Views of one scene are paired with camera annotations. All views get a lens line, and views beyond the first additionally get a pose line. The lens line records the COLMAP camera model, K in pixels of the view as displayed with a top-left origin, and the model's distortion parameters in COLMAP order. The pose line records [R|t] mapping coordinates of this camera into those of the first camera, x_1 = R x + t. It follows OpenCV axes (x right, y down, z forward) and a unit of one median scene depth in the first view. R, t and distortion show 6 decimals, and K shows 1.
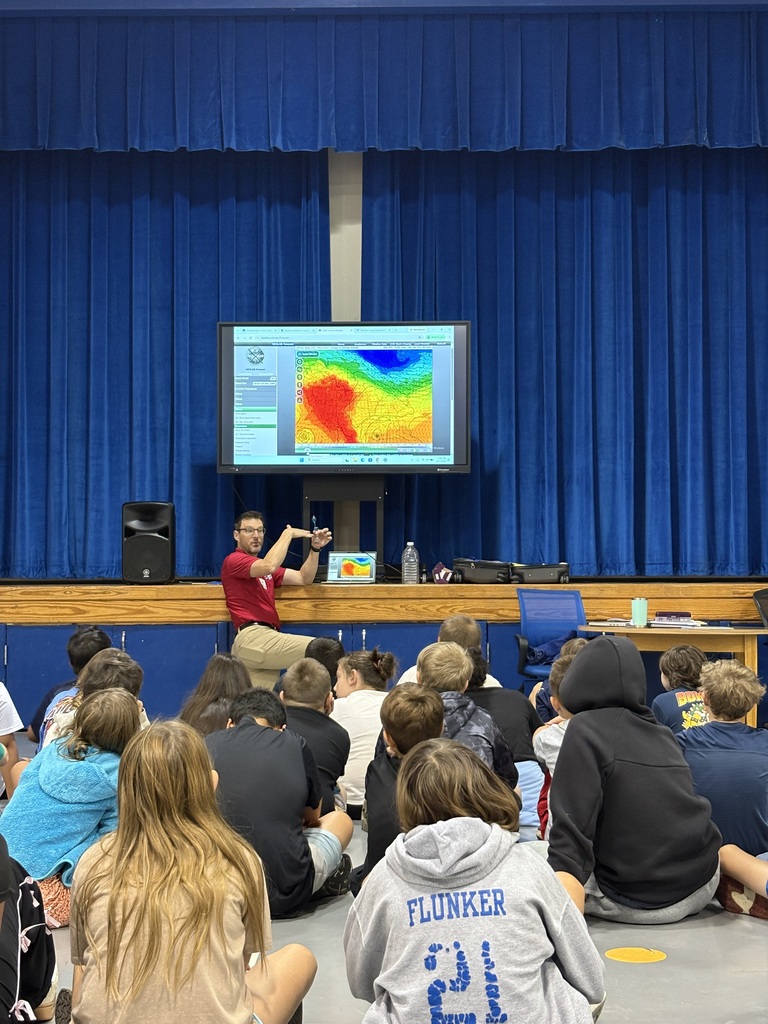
lens RADIAL K [[1544.1, 0, 390.1], [0, 1544.1, 516.4], [0, 0, 1]] dist [0.092810, 0.000000]
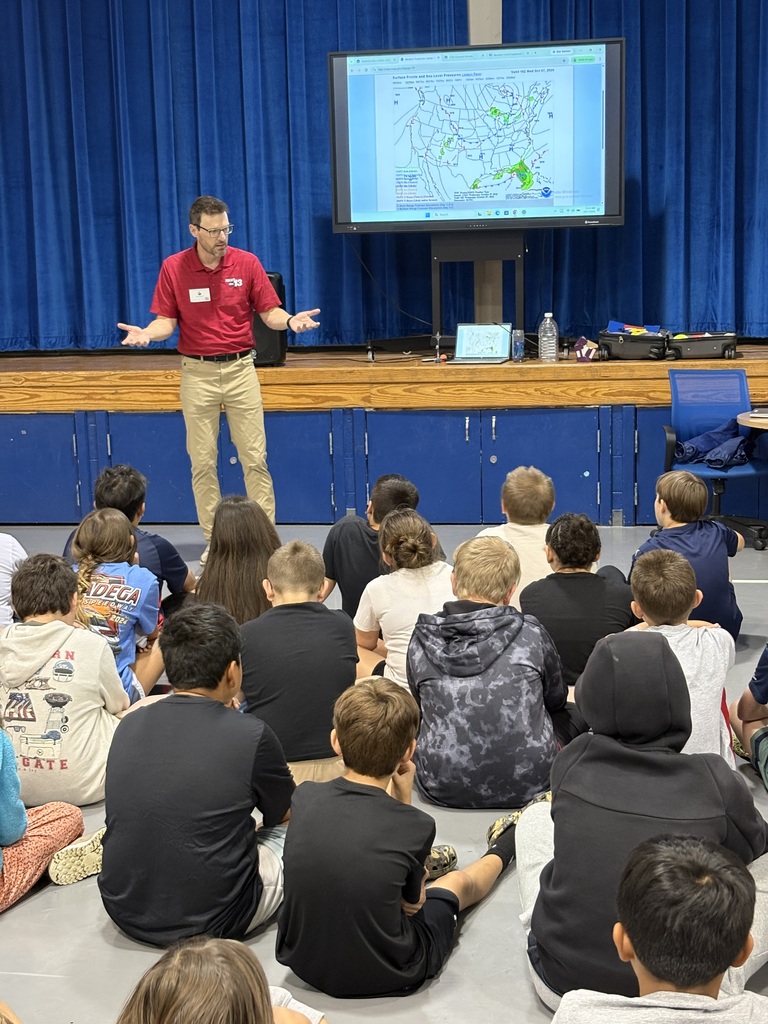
lens RADIAL K [[1544.1, 0, 382.2], [0, 1544.1, 516.8], [0, 0, 1]] dist [0.092810, 0.000000]
pose [[0.986905, 0.004967, -0.161225, 0.055770], [0.029038, 0.977725, 0.207873, -0.049789], [0.158667, -0.209832, 0.964777, 0.110163]]
